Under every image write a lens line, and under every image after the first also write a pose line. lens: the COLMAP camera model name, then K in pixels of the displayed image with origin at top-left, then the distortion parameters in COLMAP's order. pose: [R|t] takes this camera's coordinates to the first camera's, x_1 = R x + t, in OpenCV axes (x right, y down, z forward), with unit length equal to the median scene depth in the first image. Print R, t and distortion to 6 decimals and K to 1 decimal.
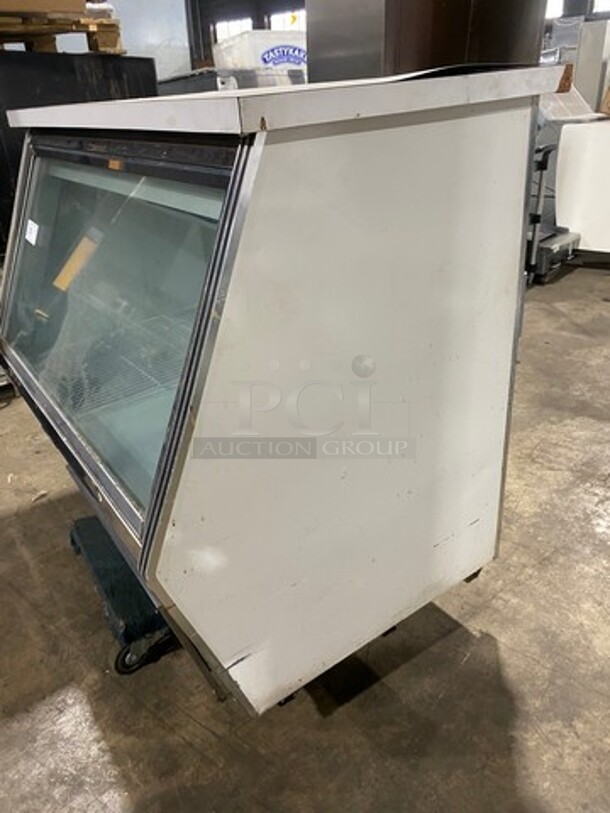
lens RADIAL K [[614.0, 0, 305.0], [0, 614.0, 406.5], [0, 0, 1]] dist [-0.005765, 0.002220]
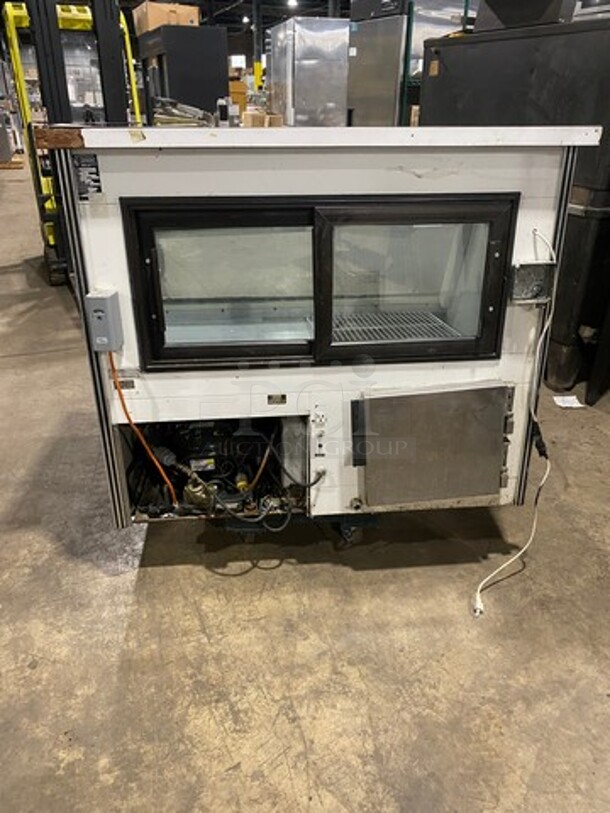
lens RADIAL K [[614.0, 0, 305.0], [0, 614.0, 406.5], [0, 0, 1]] dist [-0.005765, 0.002220]
pose [[-0.493243, 0.419759, -0.761915, 0.959618], [-0.359500, 0.699215, 0.617947, -0.799319], [0.792131, 0.578706, -0.193979, 1.418879]]
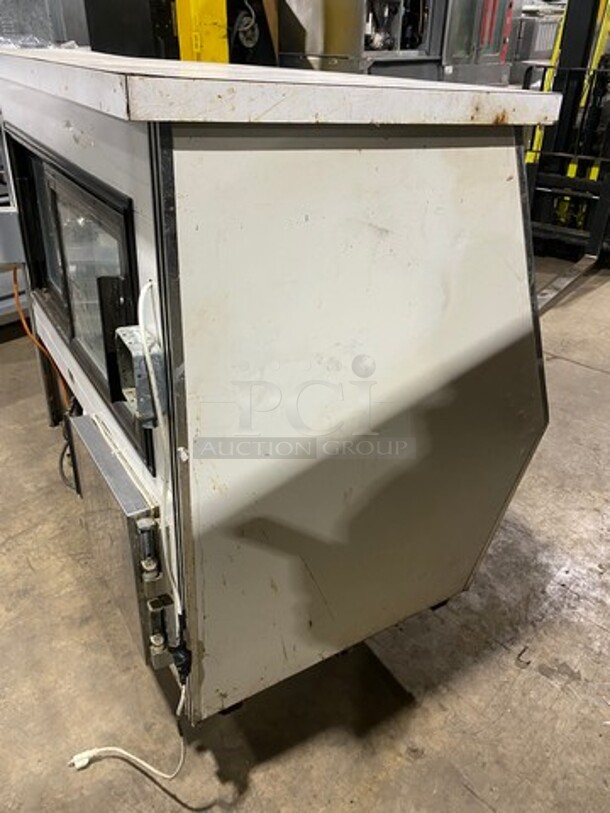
lens RADIAL K [[614.0, 0, 305.0], [0, 614.0, 406.5], [0, 0, 1]] dist [-0.005765, 0.002220]
pose [[-0.998503, -0.002990, 0.054613, -0.326928], [0.043831, 0.553524, 0.831679, -0.882587], [-0.032717, 0.832828, -0.552564, 1.736340]]
